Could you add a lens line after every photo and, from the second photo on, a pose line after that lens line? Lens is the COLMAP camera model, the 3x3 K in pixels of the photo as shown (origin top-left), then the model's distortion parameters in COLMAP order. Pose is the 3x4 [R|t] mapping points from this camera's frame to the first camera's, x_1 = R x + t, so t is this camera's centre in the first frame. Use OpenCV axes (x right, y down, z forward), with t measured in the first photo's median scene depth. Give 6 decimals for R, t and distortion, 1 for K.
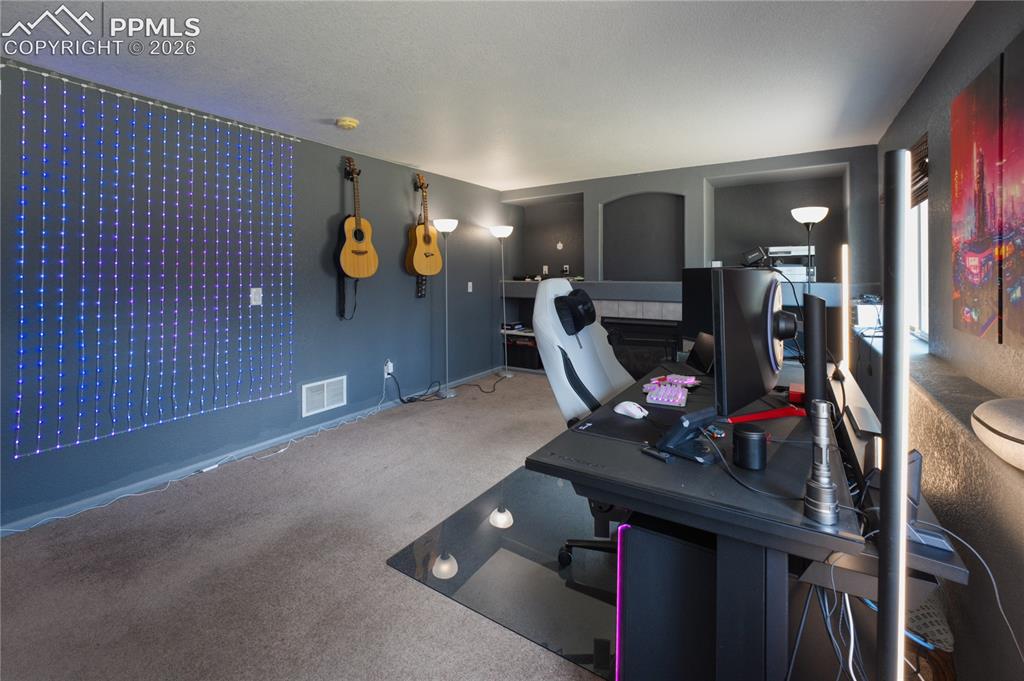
lens RADIAL K [[422.8, 0, 512.0], [0, 422.8, 340.5], [0, 0, 1]] dist [-0.013211, 0.000119]
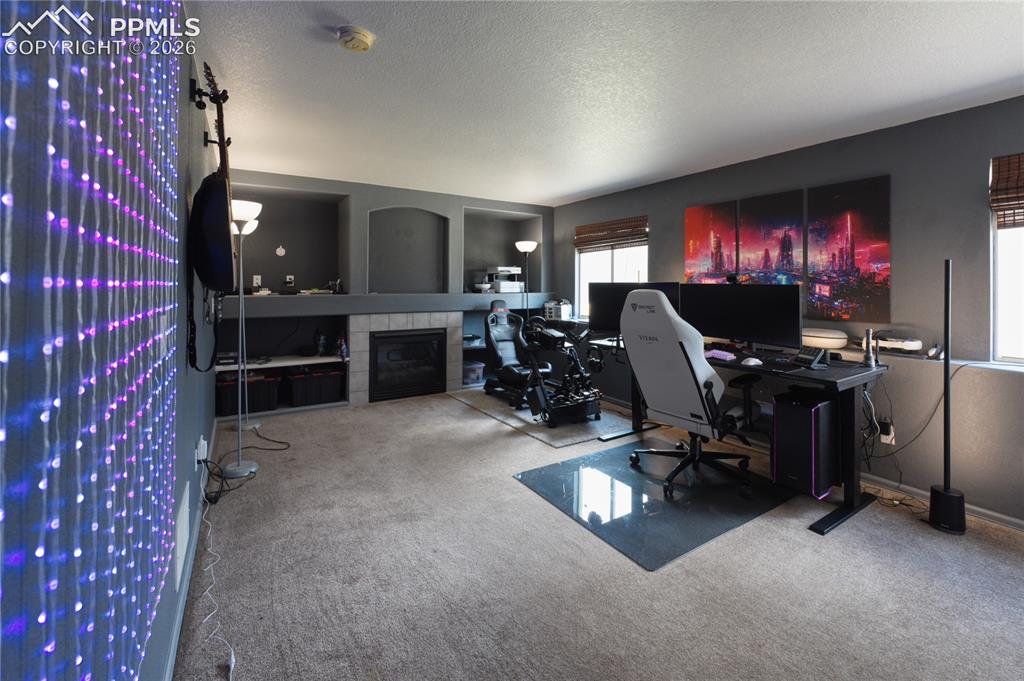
lens RADIAL K [[422.8, 0, 512.0], [0, 422.8, 340.5], [0, 0, 1]] dist [-0.013211, 0.000119]
pose [[0.424975, -0.108023, 0.898736, -0.302382], [0.138102, 0.988968, 0.053565, -0.026393], [-0.894608, 0.101353, 0.435205, 0.191229]]
